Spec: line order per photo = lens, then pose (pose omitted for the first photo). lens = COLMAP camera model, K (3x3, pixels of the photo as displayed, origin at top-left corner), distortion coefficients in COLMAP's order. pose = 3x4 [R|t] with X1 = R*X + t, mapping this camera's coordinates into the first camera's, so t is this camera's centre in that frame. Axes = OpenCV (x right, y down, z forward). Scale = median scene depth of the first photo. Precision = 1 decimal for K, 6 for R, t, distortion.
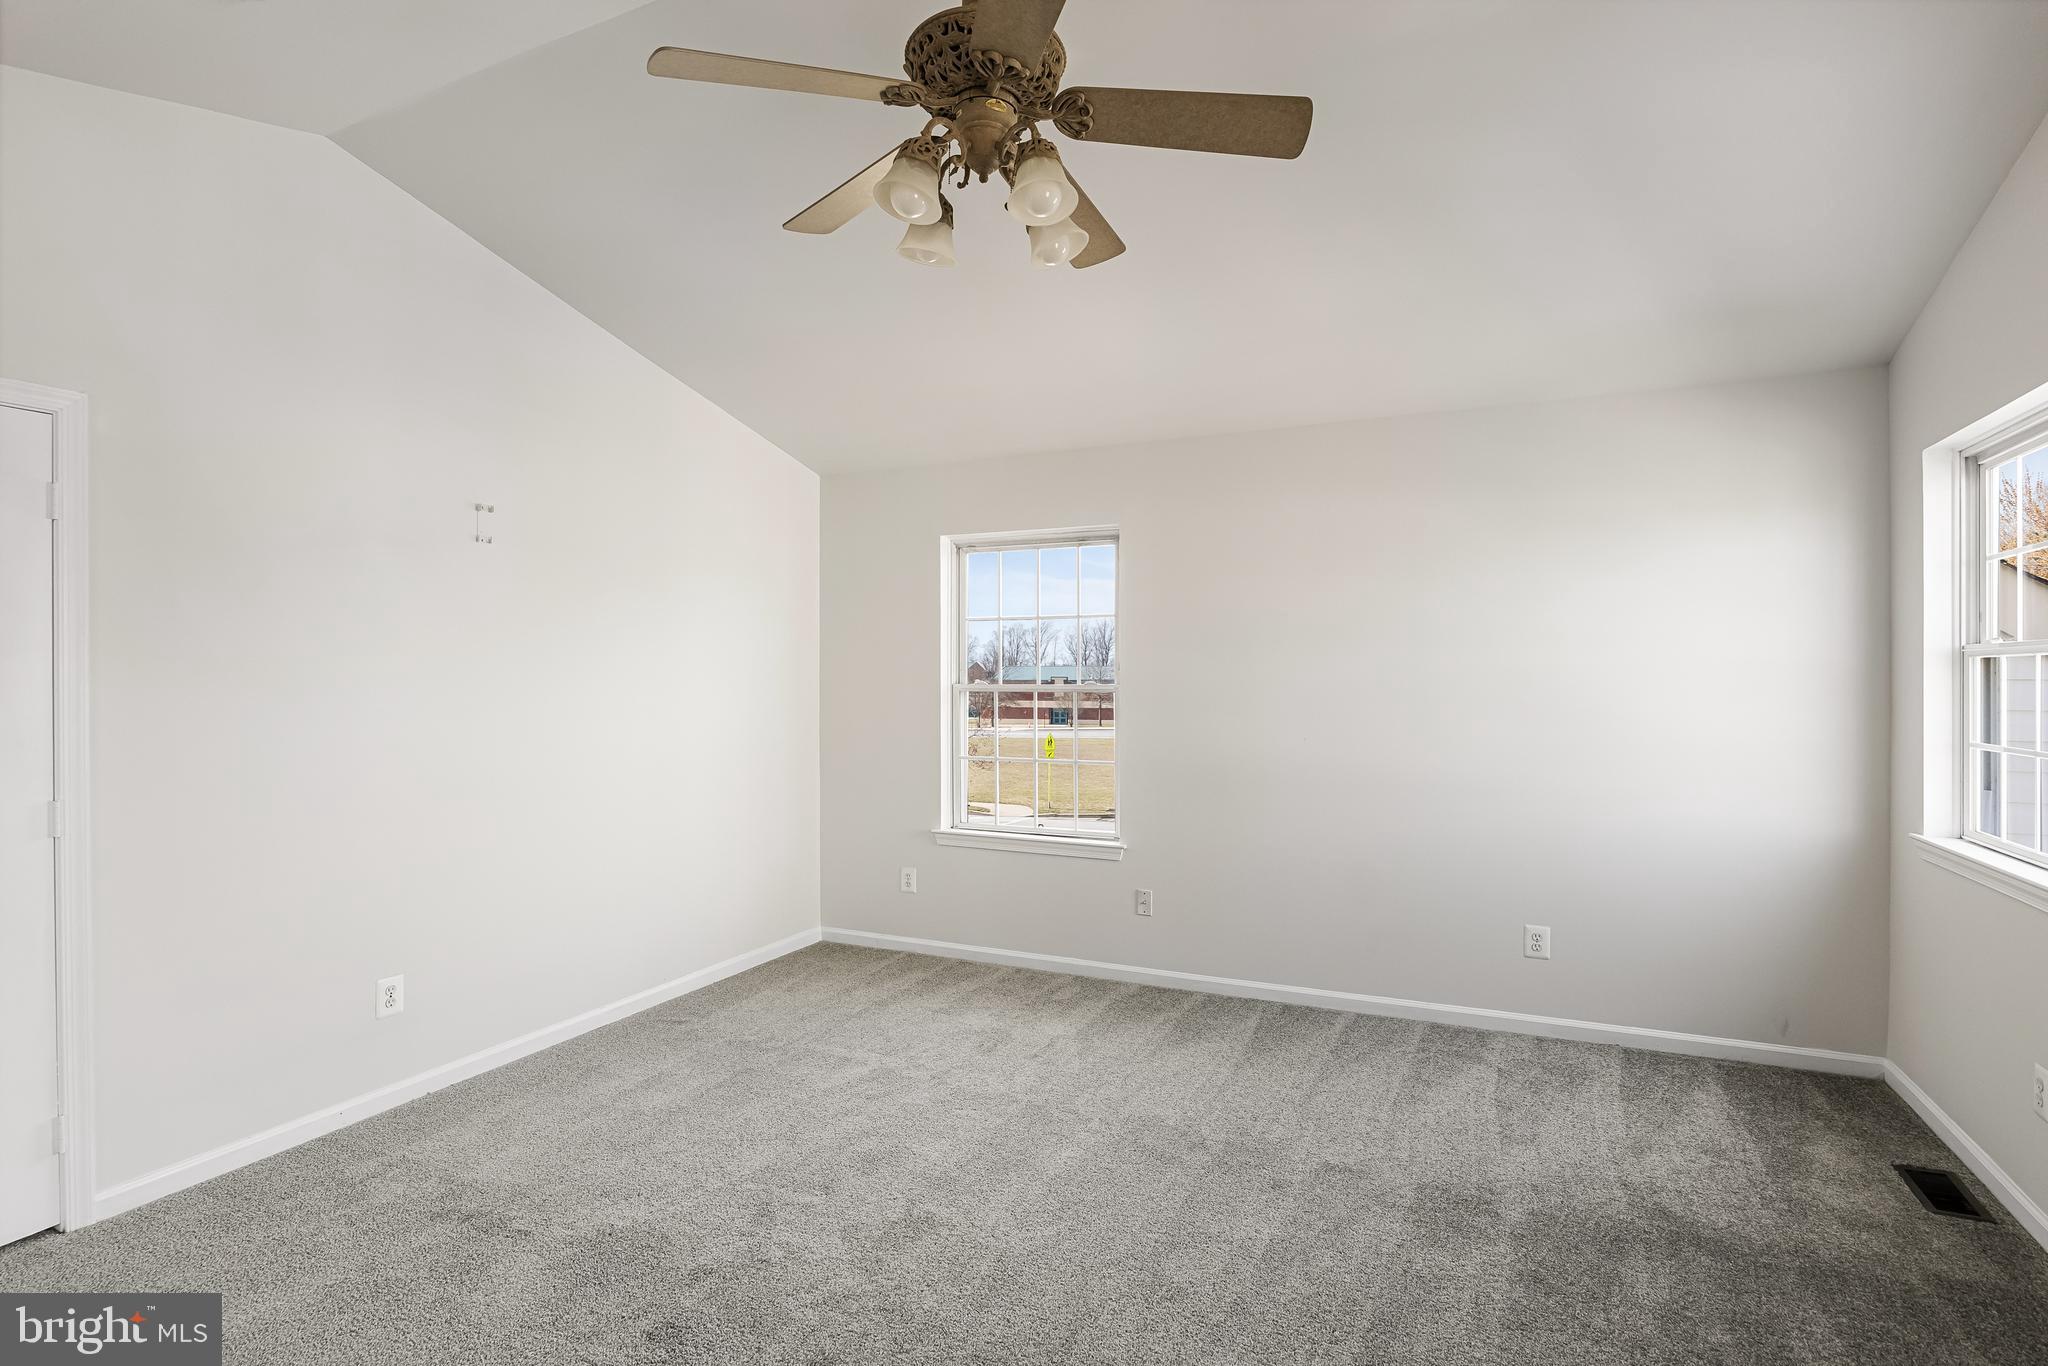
lens RADIAL K [[1032.5, 0, 1021.7], [0, 1032.5, 674.7], [0, 0, 1]] dist [-0.001302, -0.000178]
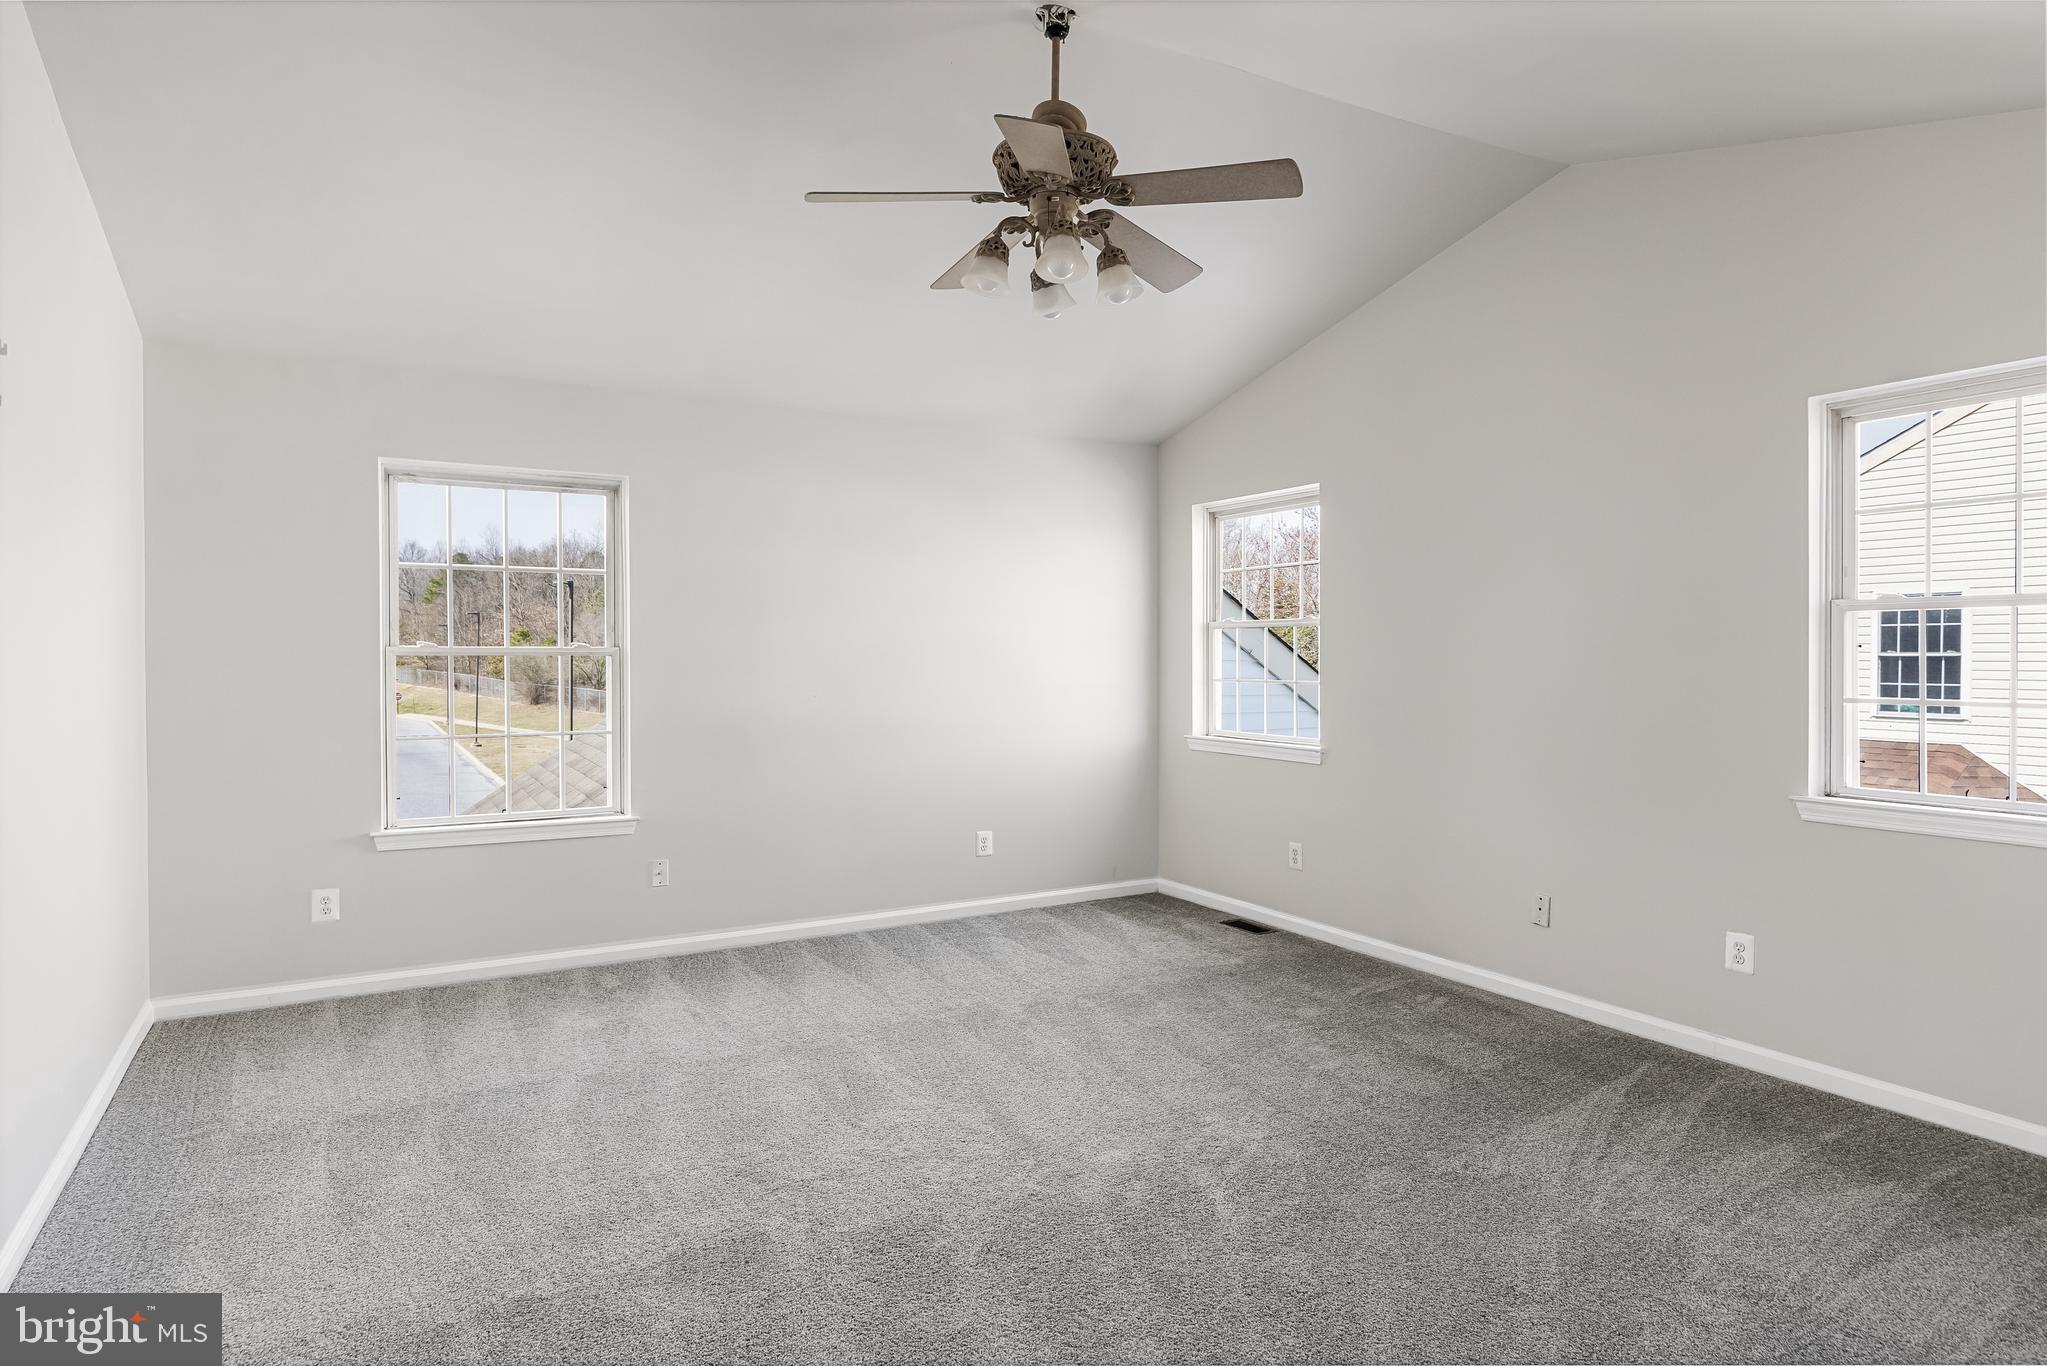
lens RADIAL K [[1153.3, 0, 1026.0], [0, 1153.3, 664.6], [0, 0, 1]] dist [-0.001143, -0.000014]
pose [[0.564033, -0.003514, 0.825745, -0.658517], [0.004677, 0.999988, 0.001060, 0.030589], [-0.825739, 0.003264, 0.564043, 0.128554]]
